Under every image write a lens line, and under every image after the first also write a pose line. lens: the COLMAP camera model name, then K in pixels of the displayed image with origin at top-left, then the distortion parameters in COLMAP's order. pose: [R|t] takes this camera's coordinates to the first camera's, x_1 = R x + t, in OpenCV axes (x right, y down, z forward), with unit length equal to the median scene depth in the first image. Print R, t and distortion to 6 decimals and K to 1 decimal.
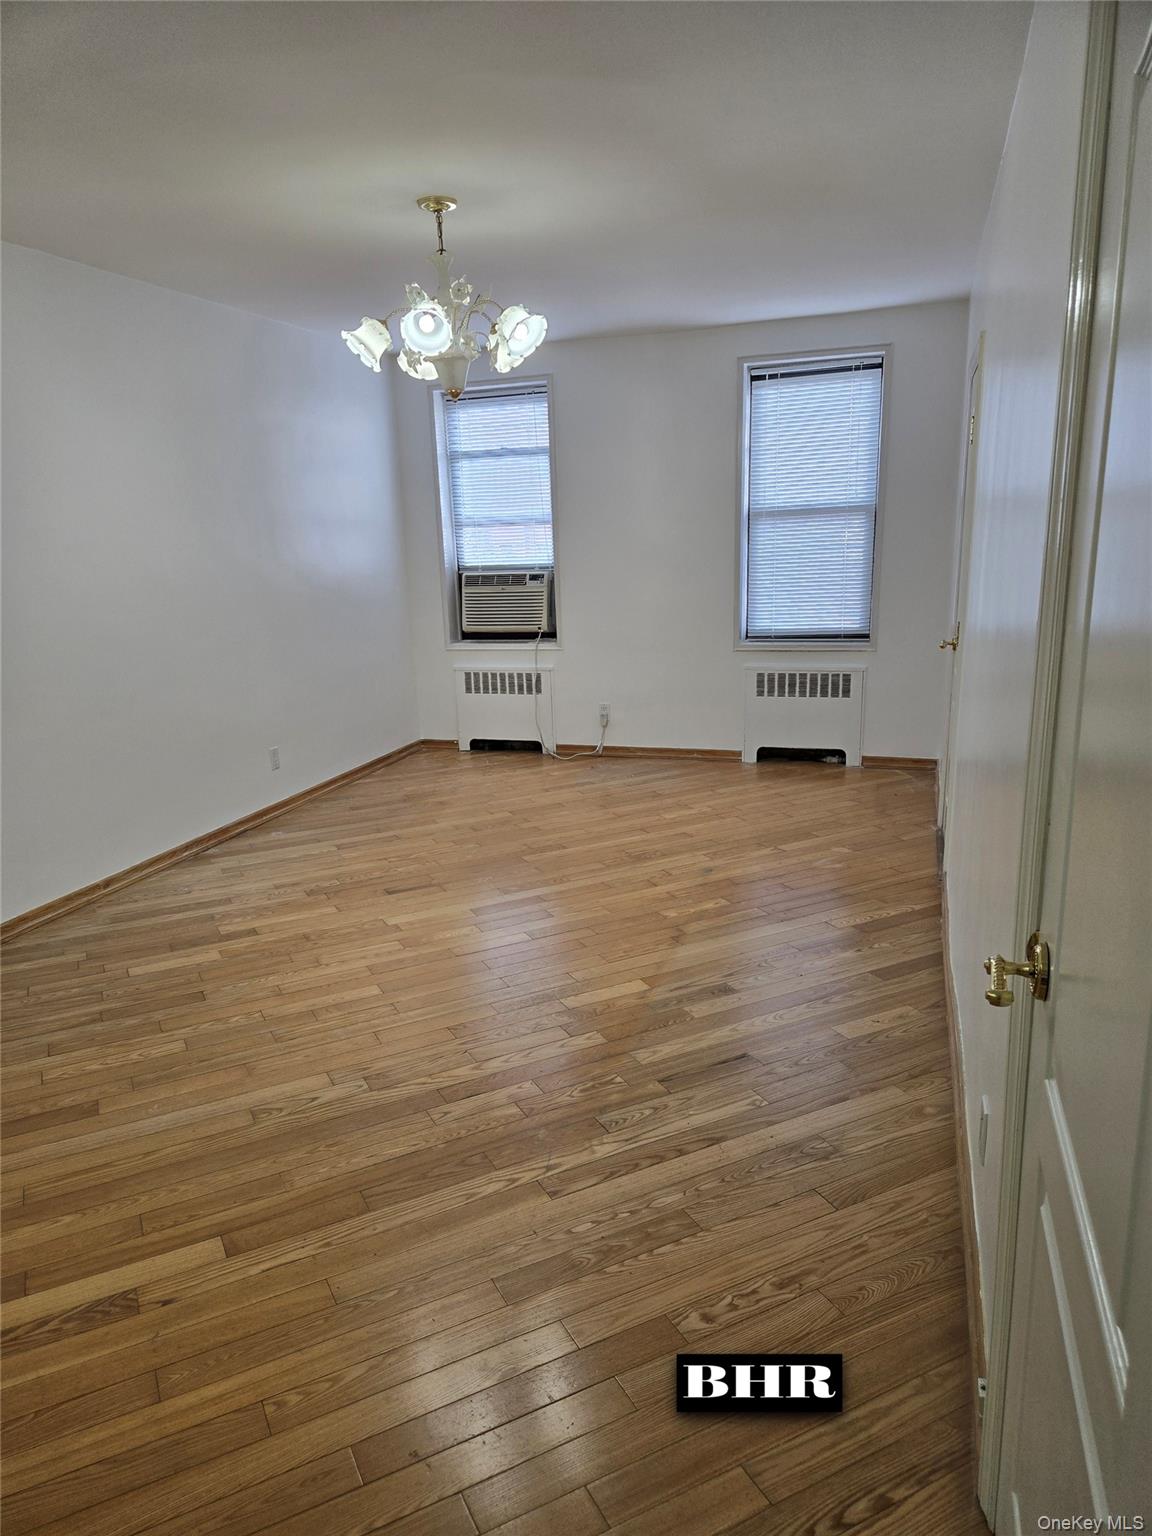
lens RADIAL K [[1025.7, 0, 564.5], [0, 1025.7, 787.0], [0, 0, 1]] dist [0.082918, -0.064826]
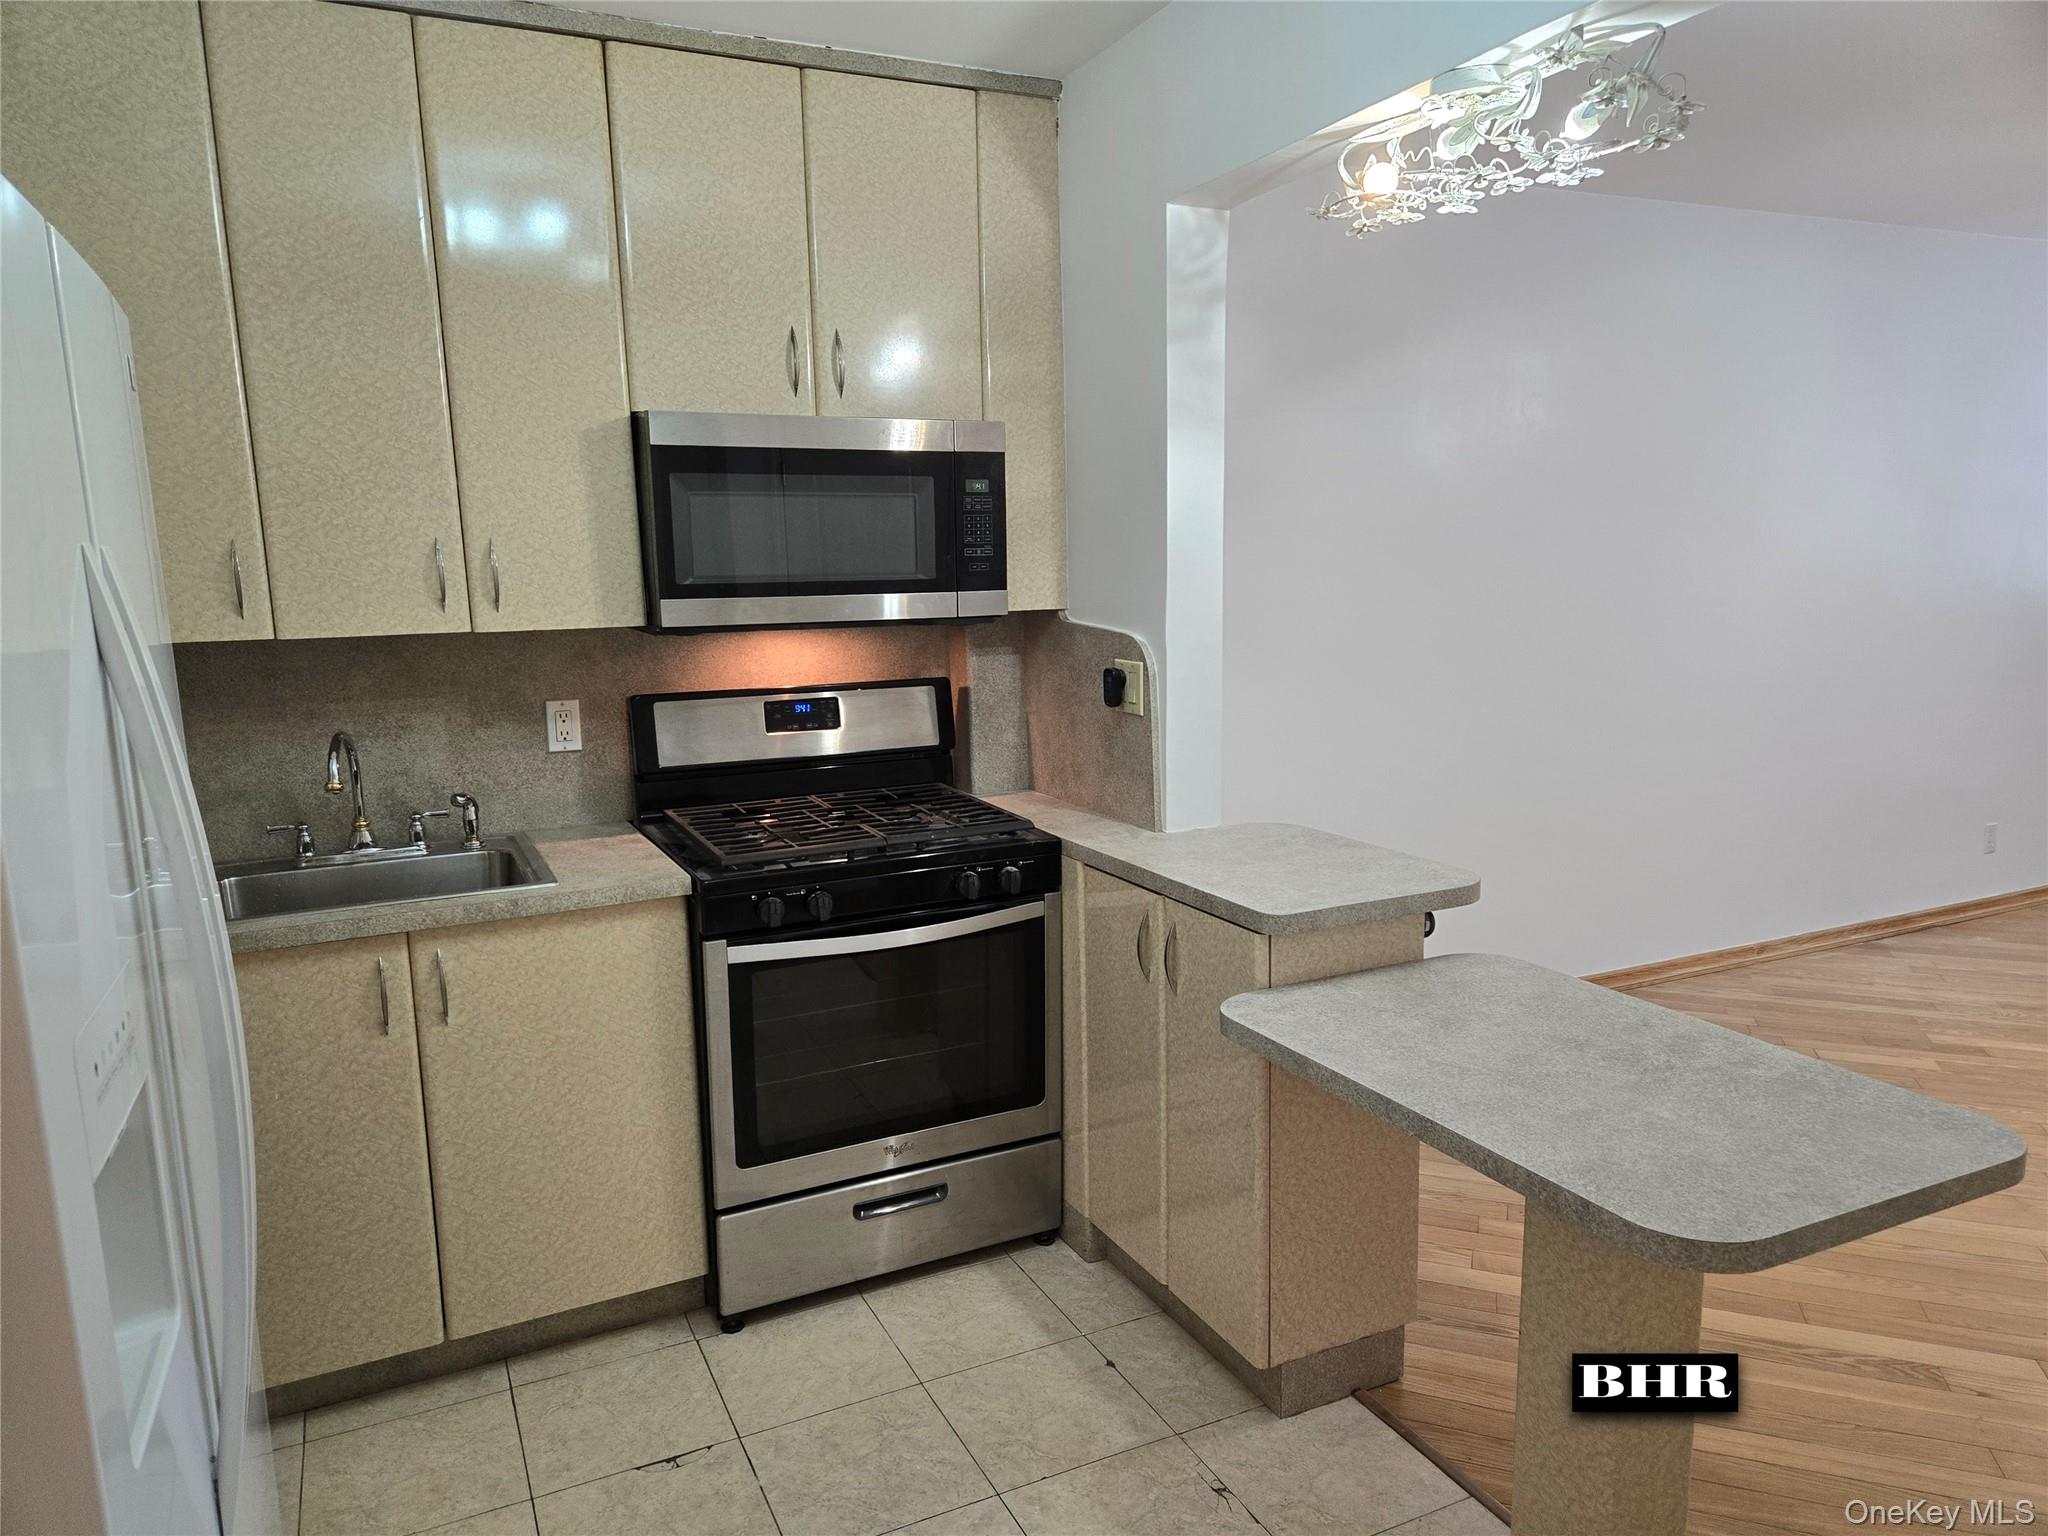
lens RADIAL K [[1367.7, 0, 1012.7], [0, 1367.7, 785.2], [0, 0, 1]] dist [0.082918, -0.064826]
pose [[0.696611, 0.142242, -0.703207, -0.075156], [-0.179237, 0.983573, 0.021398, 0.040178], [0.694700, 0.111135, 0.710663, -0.202486]]
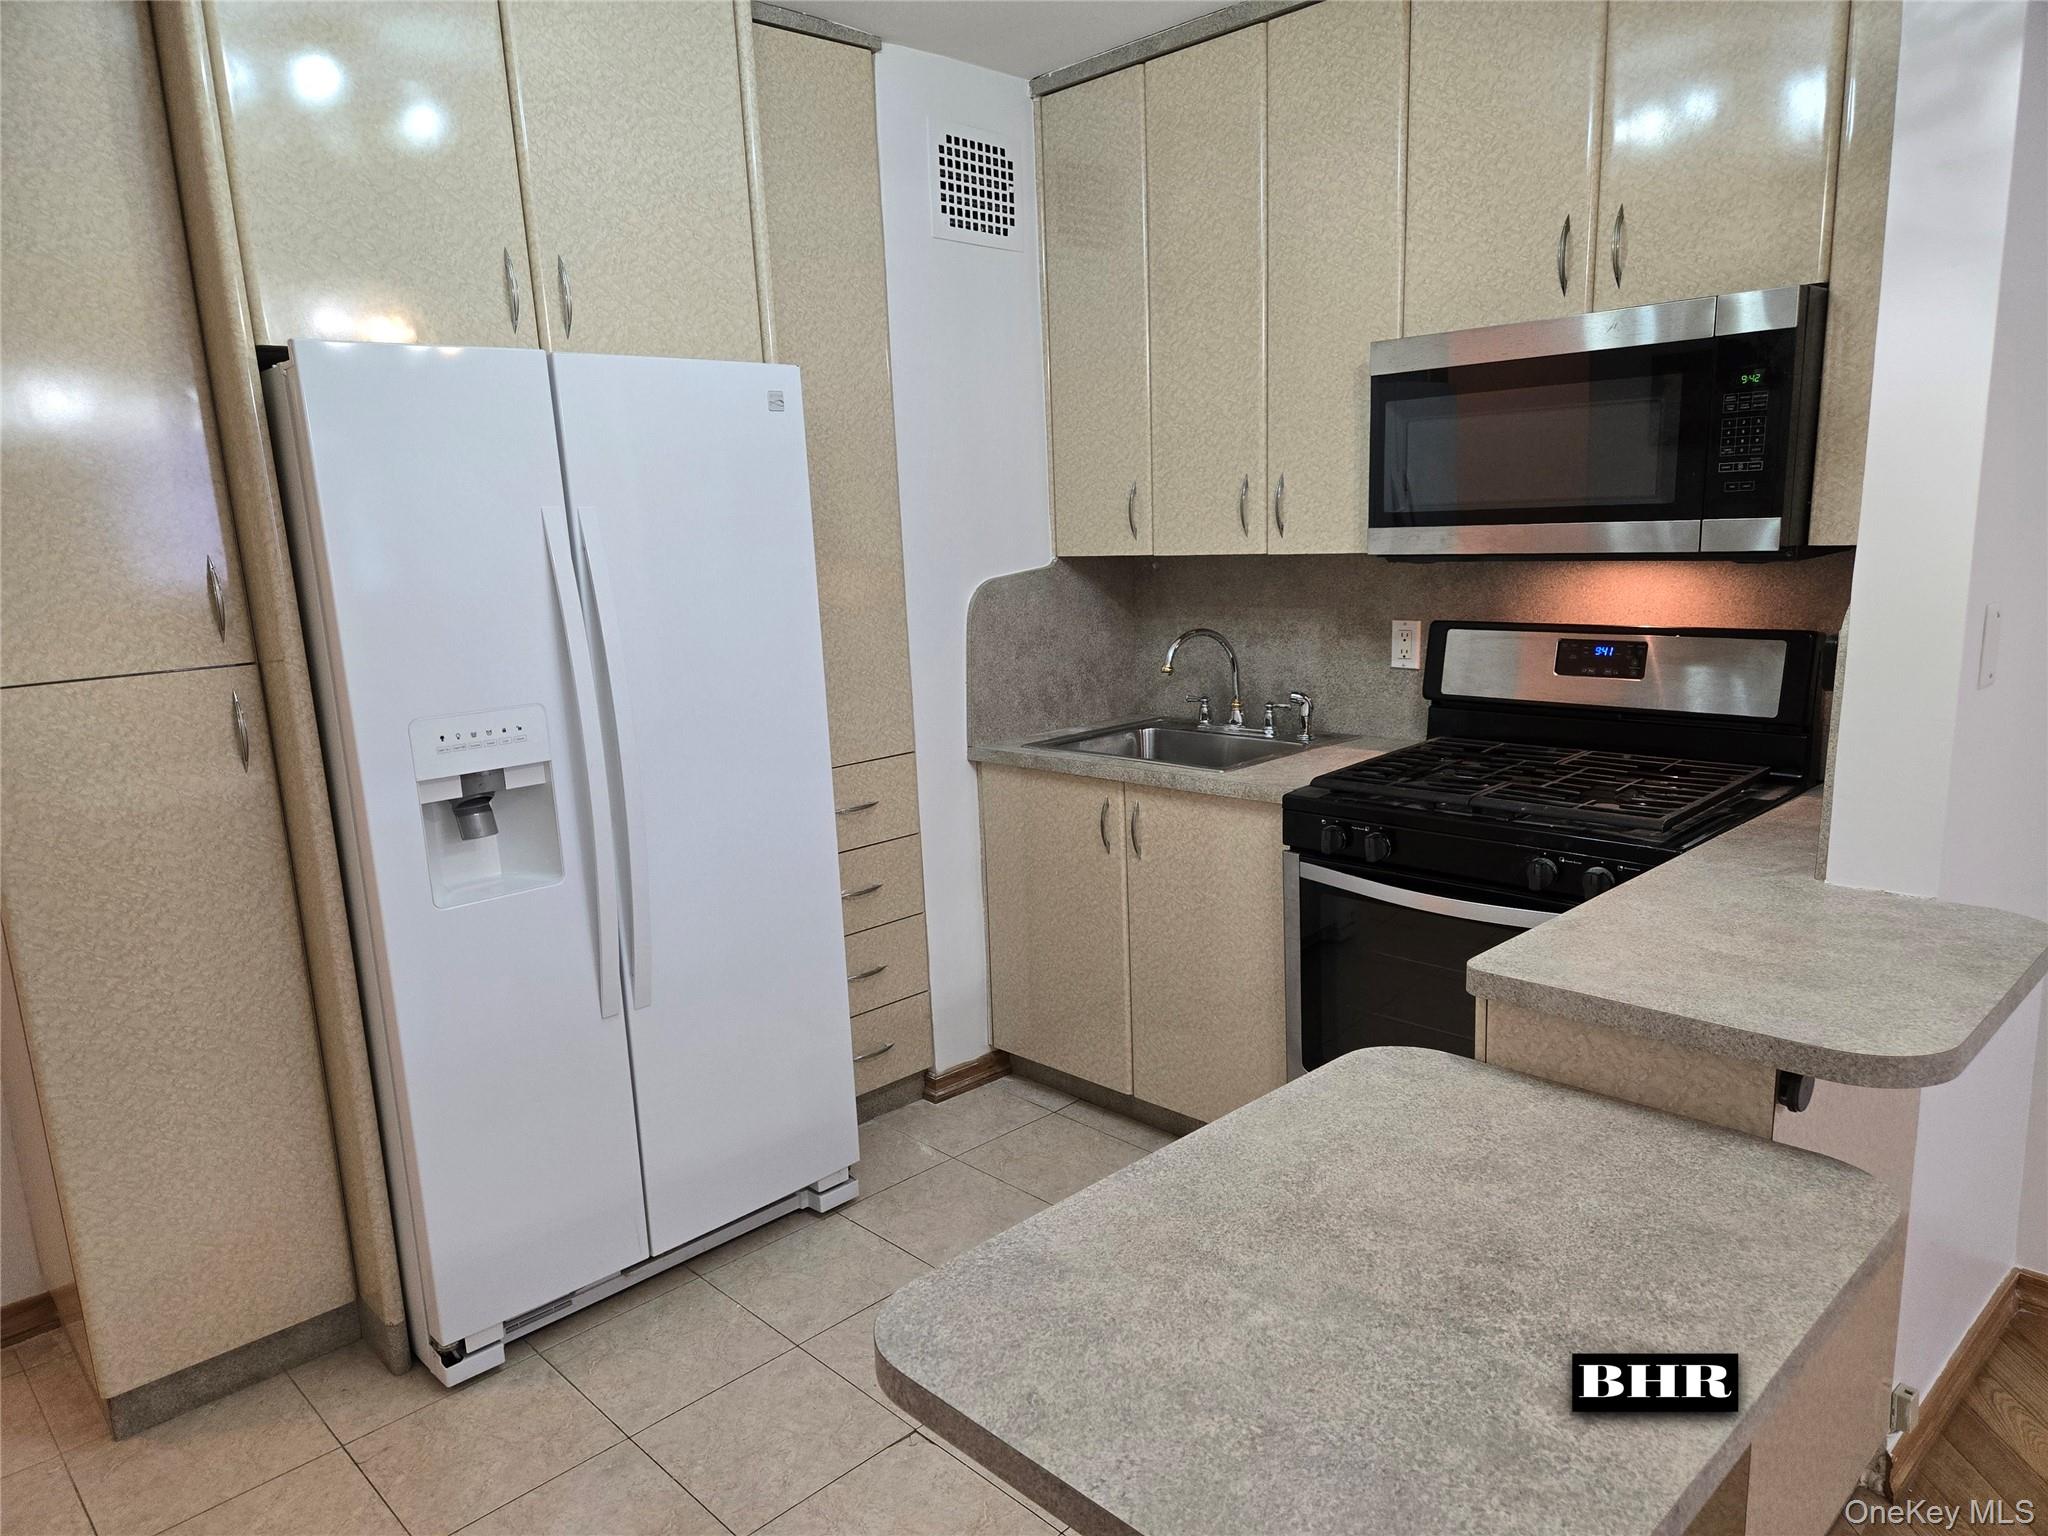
lens RADIAL K [[1367.7, 0, 1014.9], [0, 1367.7, 795.1], [0, 0, 1]] dist [0.082918, -0.064826]
pose [[-0.456602, 0.233413, -0.858506, 0.009684], [-0.162176, 0.926965, 0.338281, -0.058592], [0.874765, 0.293689, -0.385401, 0.191093]]
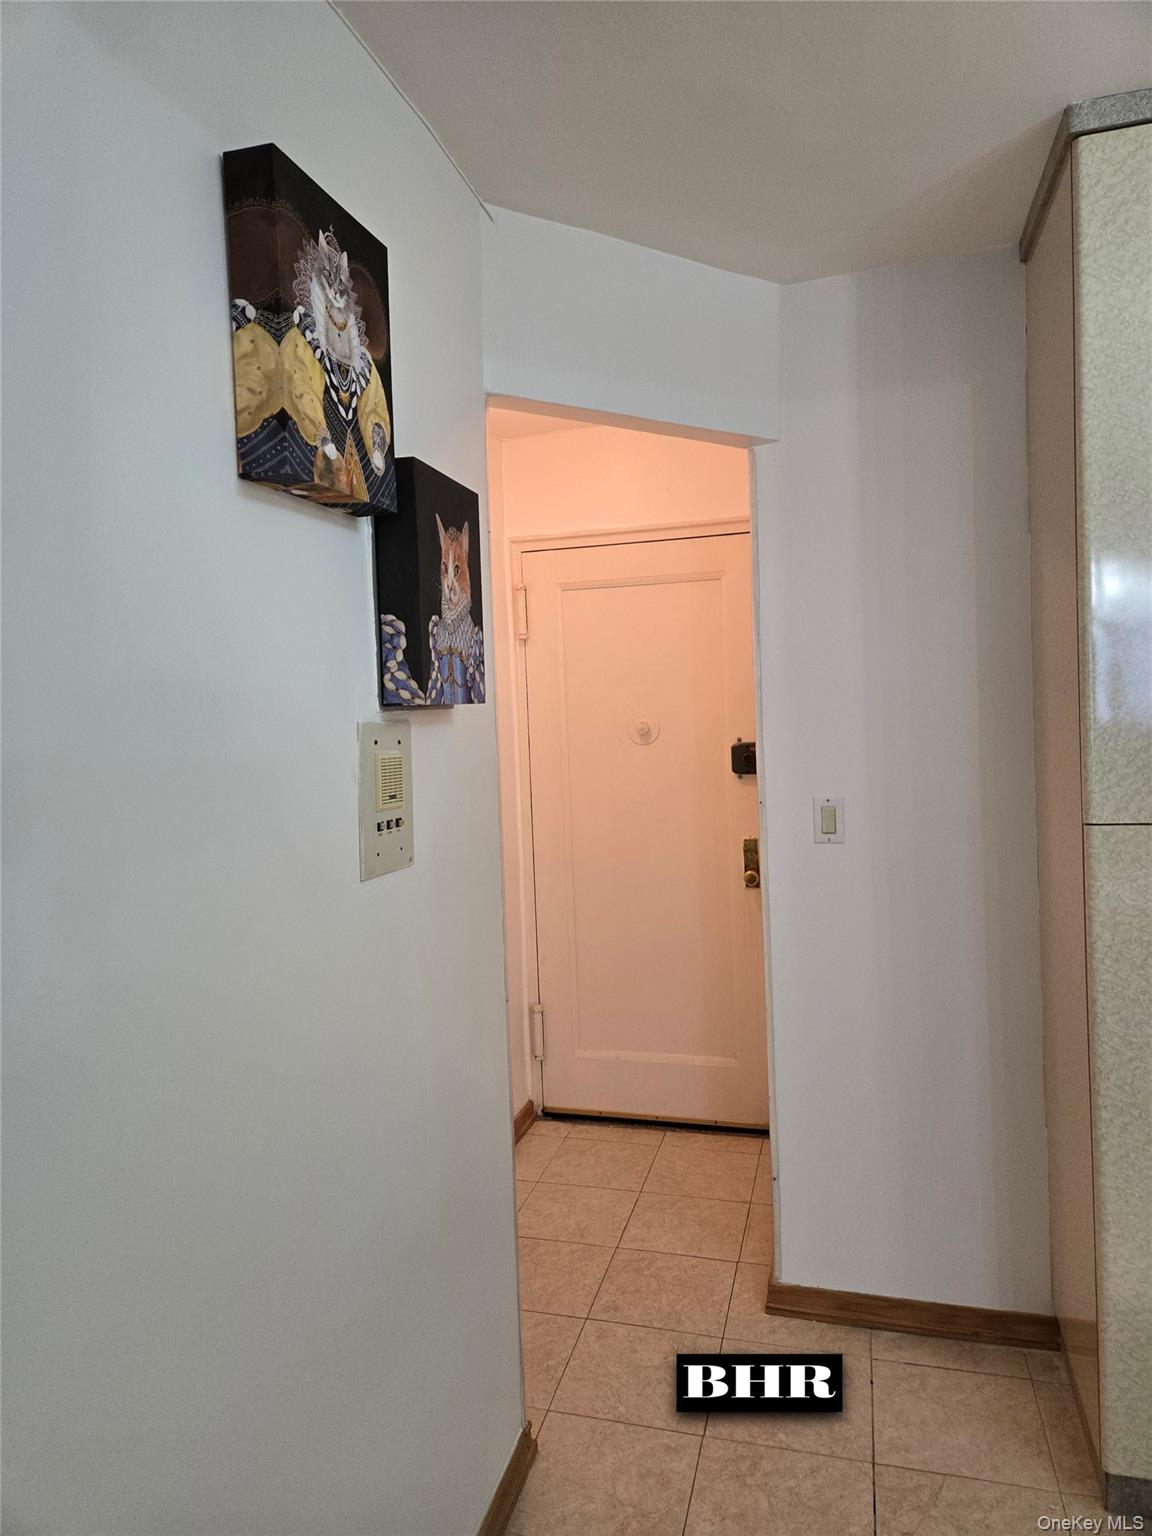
lens RADIAL K [[1025.7, 0, 551.7], [0, 1025.7, 756.6], [0, 0, 1]] dist [0.082918, -0.064826]
pose [[-0.996006, 0.076043, -0.046791, -0.005650], [0.059021, 0.953973, 0.294028, -0.039862], [0.066996, 0.290092, -0.954651, 0.086109]]
